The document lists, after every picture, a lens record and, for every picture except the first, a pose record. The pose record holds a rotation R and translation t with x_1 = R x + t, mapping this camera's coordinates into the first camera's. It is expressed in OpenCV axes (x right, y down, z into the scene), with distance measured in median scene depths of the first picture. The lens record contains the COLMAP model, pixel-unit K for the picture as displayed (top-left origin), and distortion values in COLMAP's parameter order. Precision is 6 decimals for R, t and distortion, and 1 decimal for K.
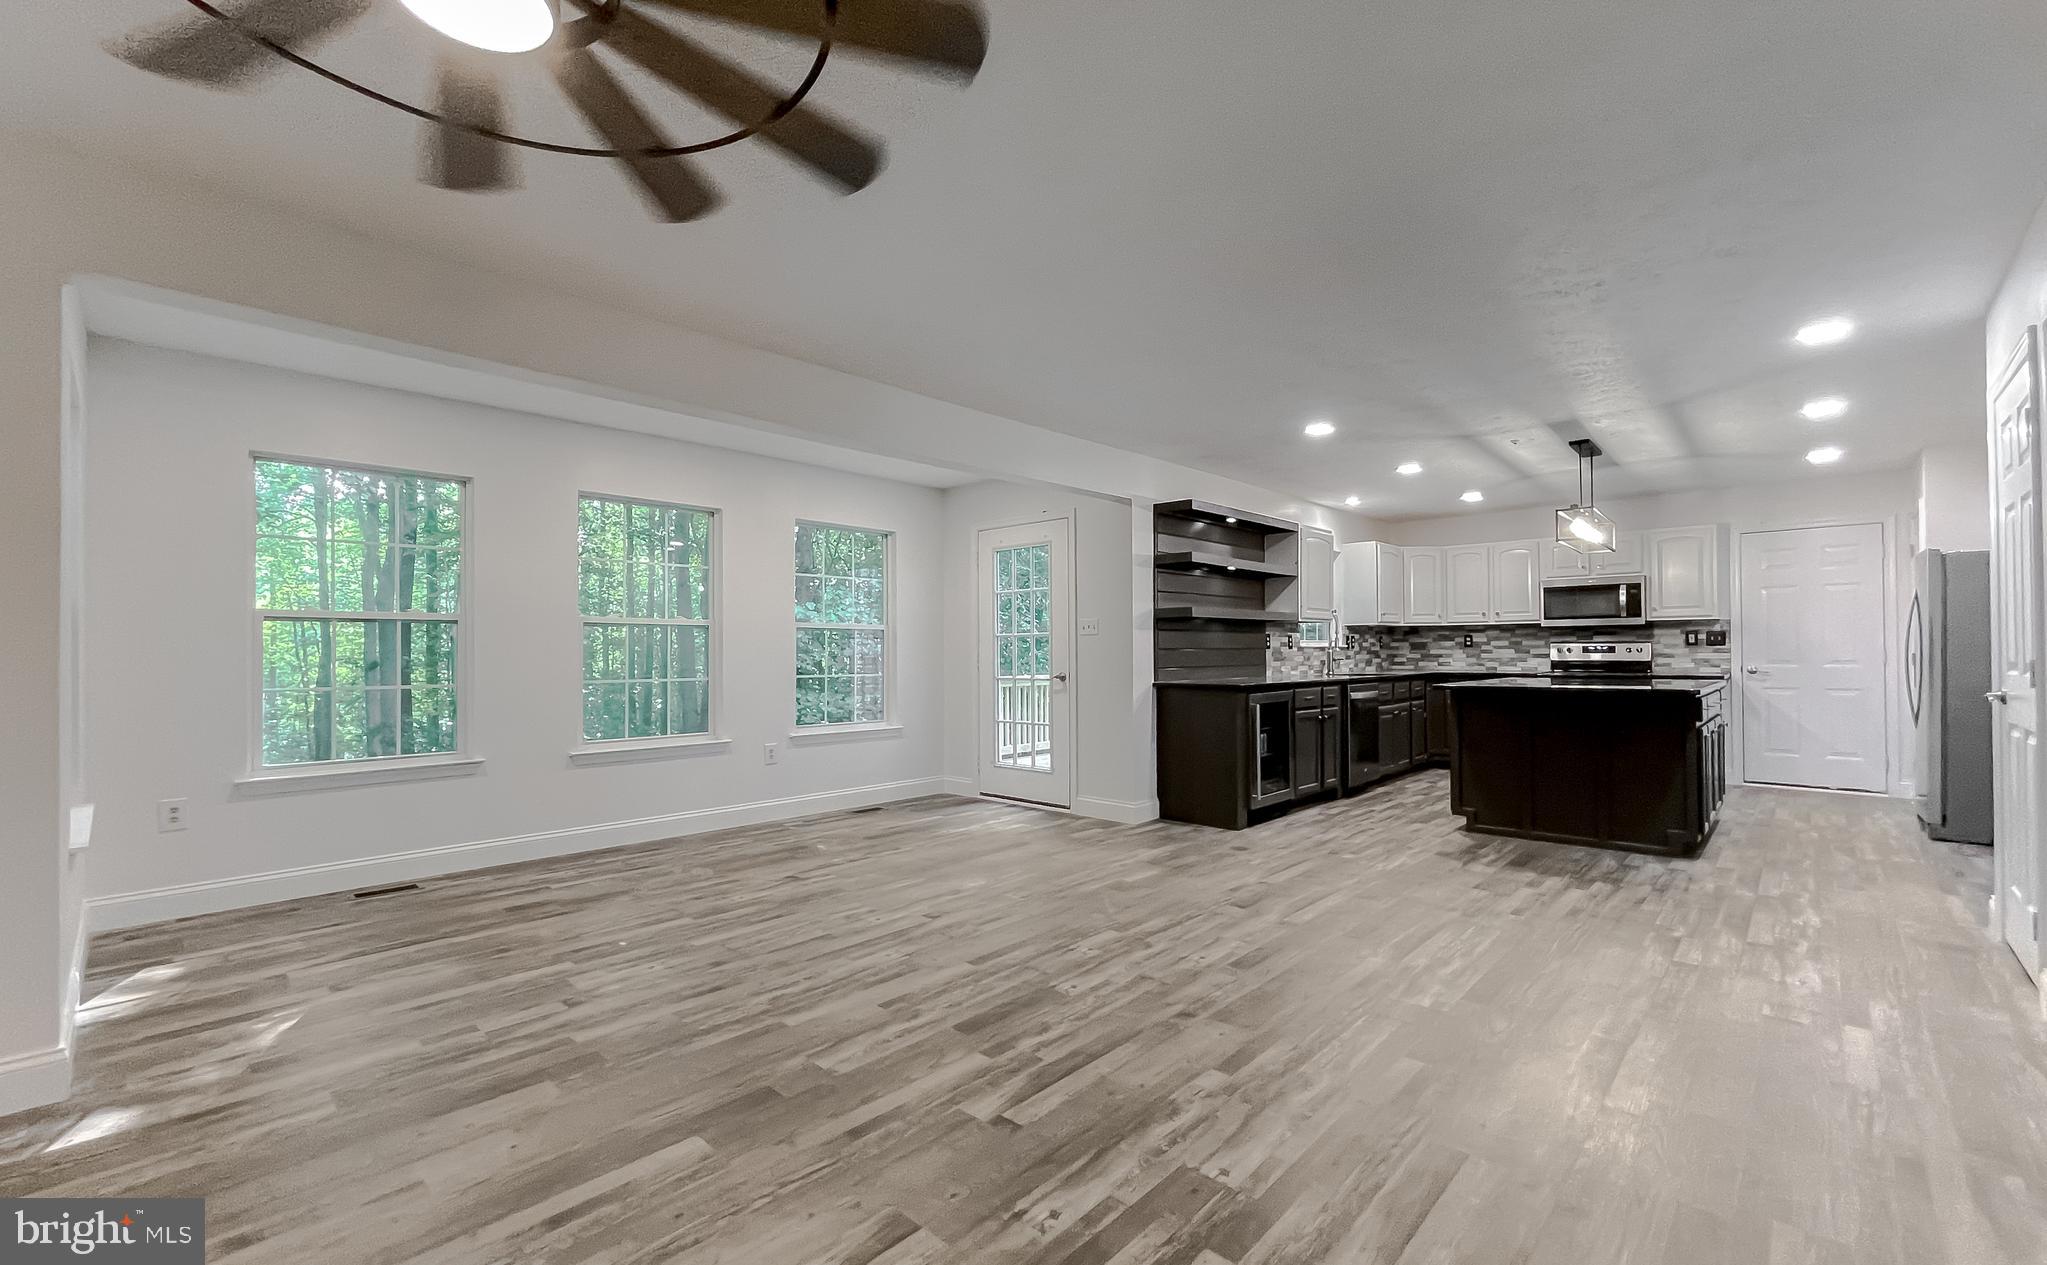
lens RADIAL K [[842.0, 0, 1011.4], [0, 842.0, 644.2], [0, 0, 1]] dist [-0.008497, 0.000138]
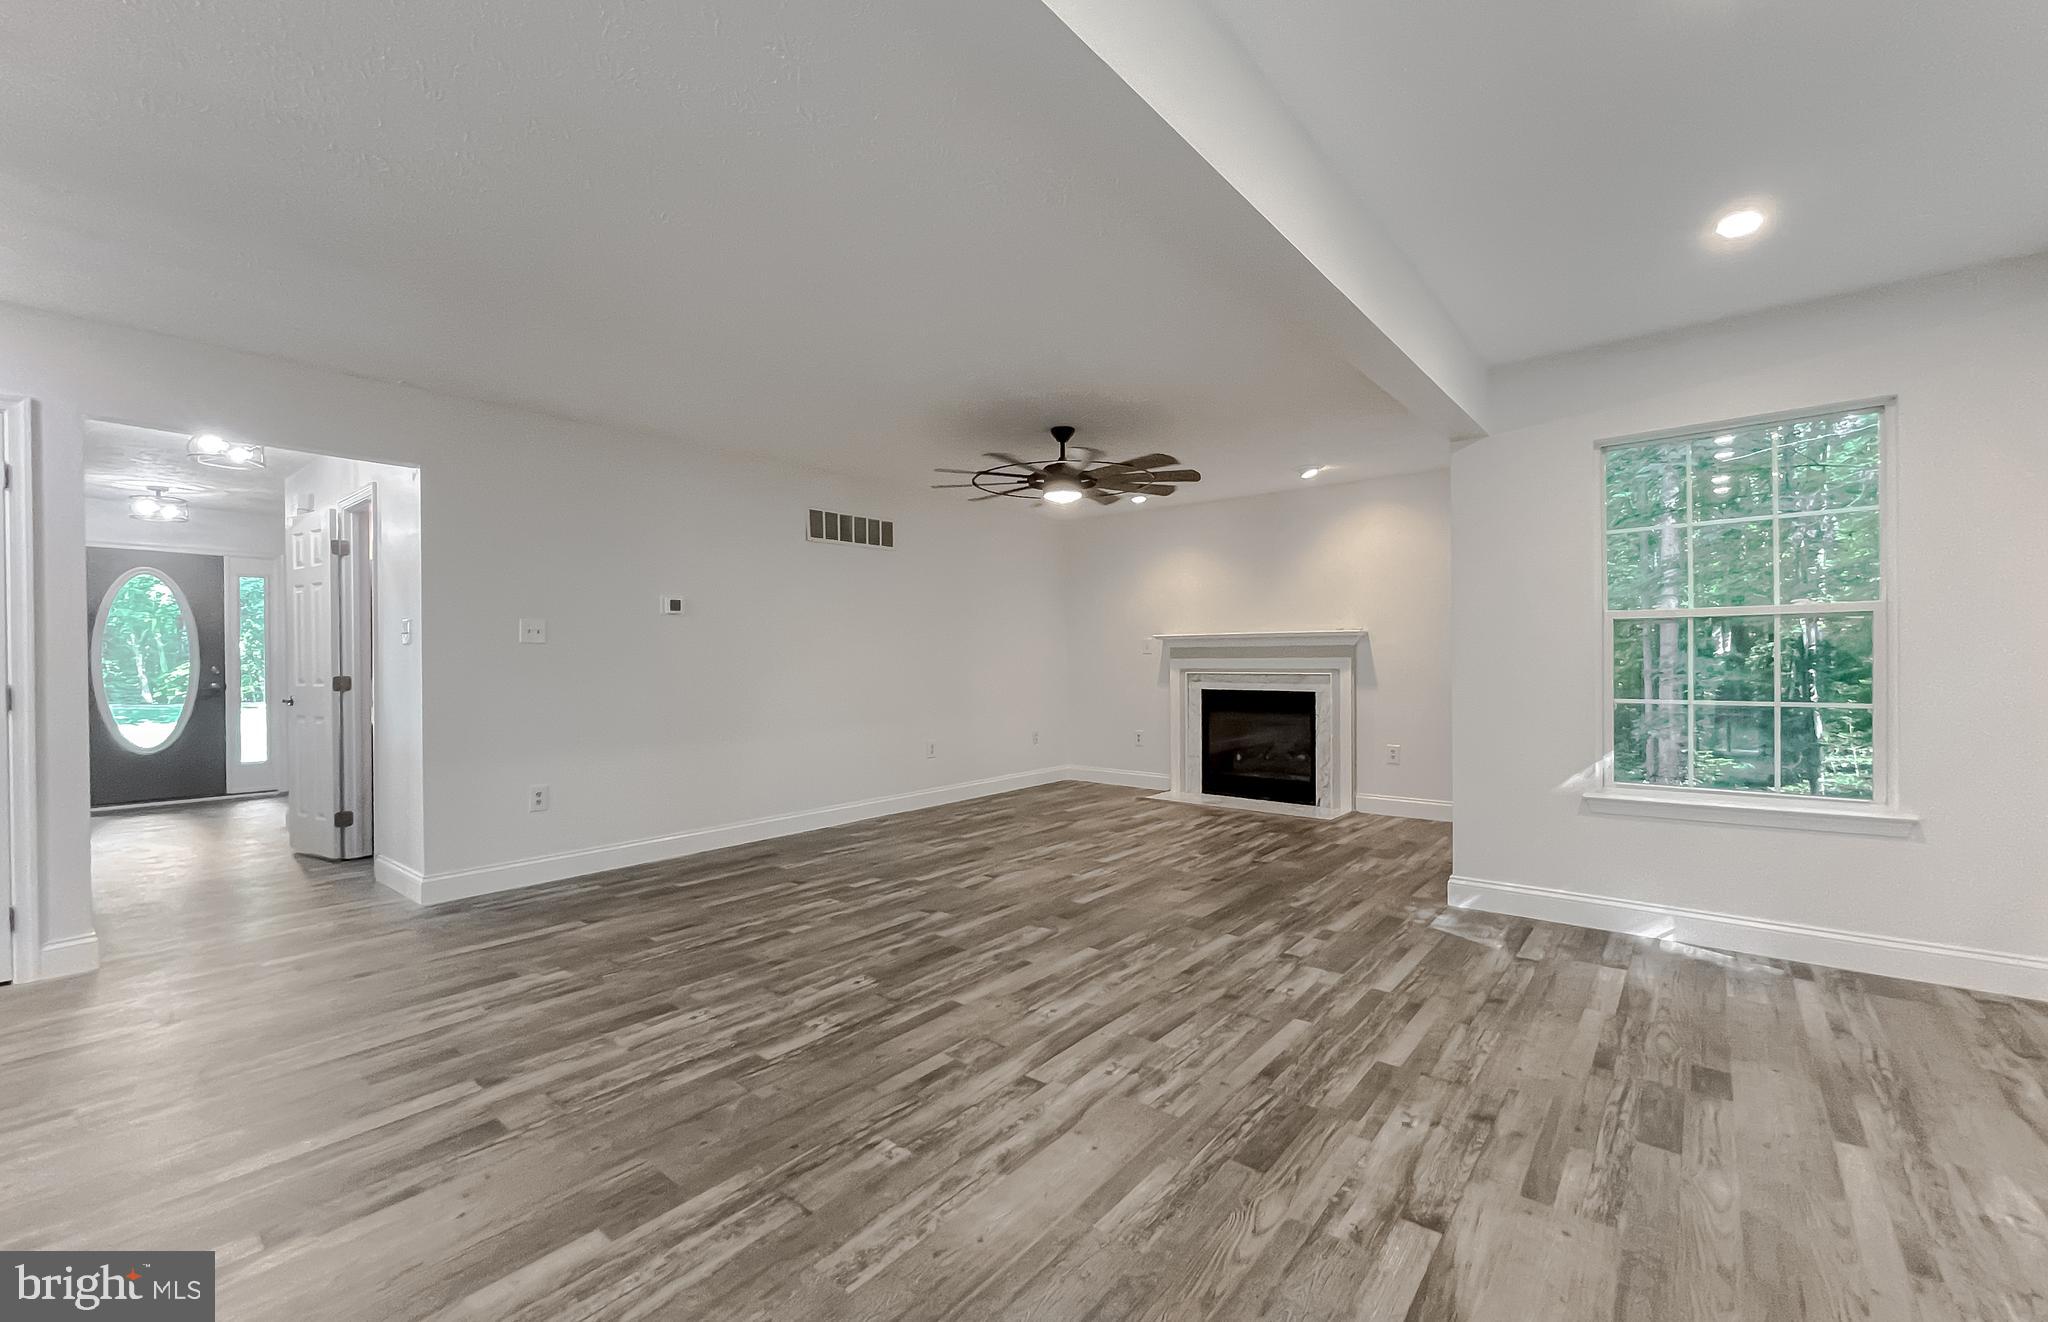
lens RADIAL K [[838.0, 0, 1021.2], [0, 838.0, 659.1], [0, 0, 1]] dist [-0.001844, -0.000256]
pose [[-0.996949, 0.012653, -0.077024, -0.028948], [0.013205, 0.999891, -0.006659, 0.005037], [0.076931, -0.007656, -0.997007, 1.071709]]
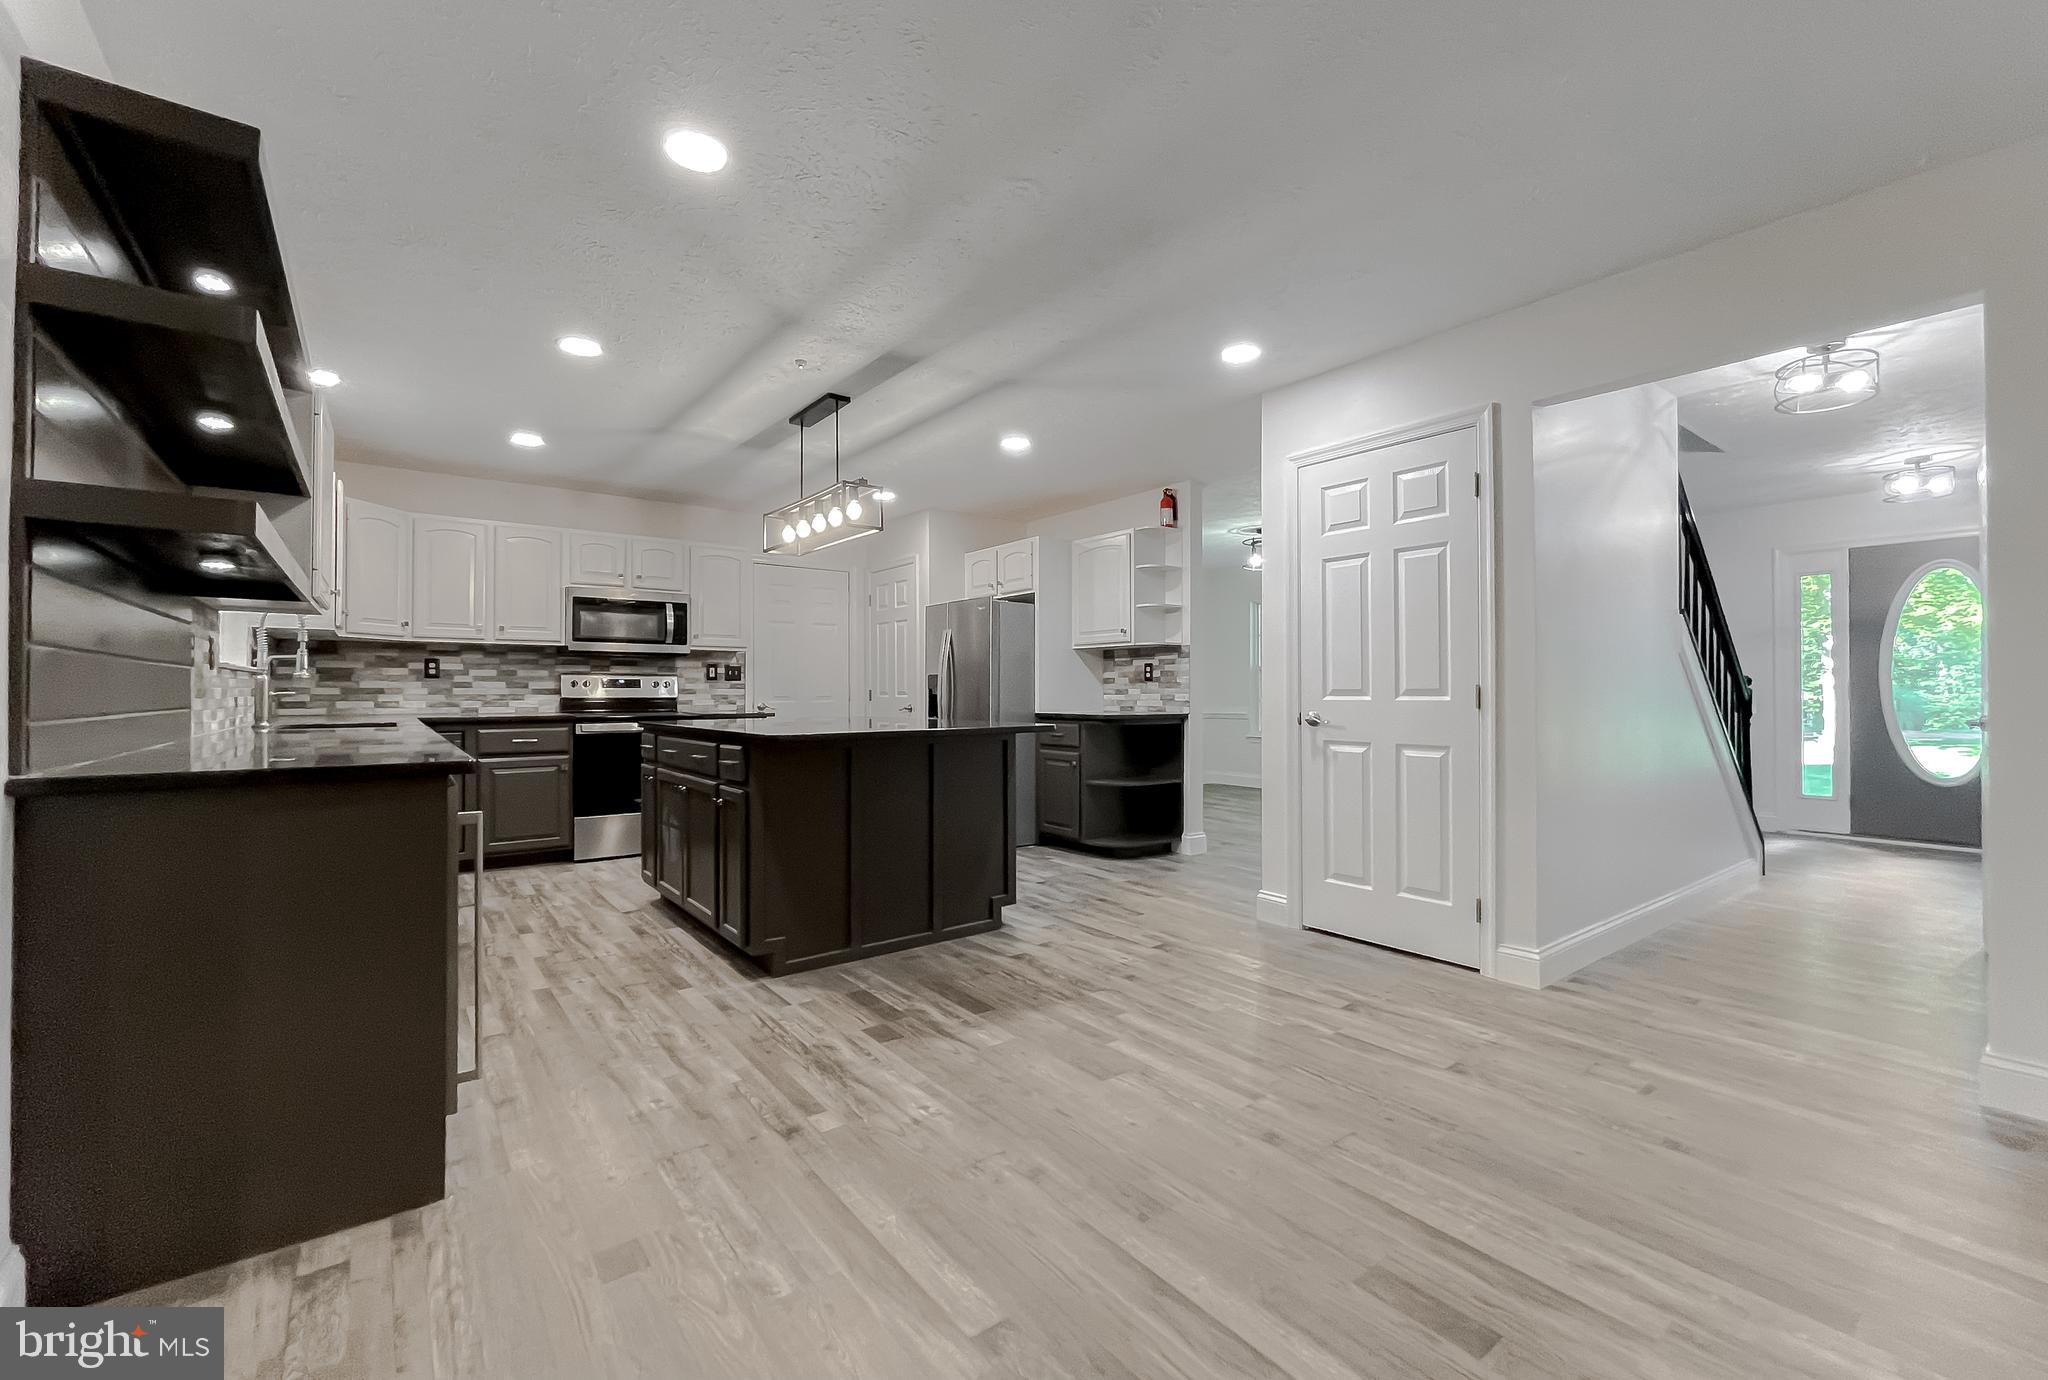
lens RADIAL K [[845.0, 0, 1016.1], [0, 845.0, 685.9], [0, 0, 1]] dist [-0.003400, -0.000139]
pose [[0.156887, 0.013683, 0.987522, -0.026442], [-0.009908, 0.999876, -0.012280, 0.019858], [-0.987567, -0.007858, 0.157003, 0.699154]]
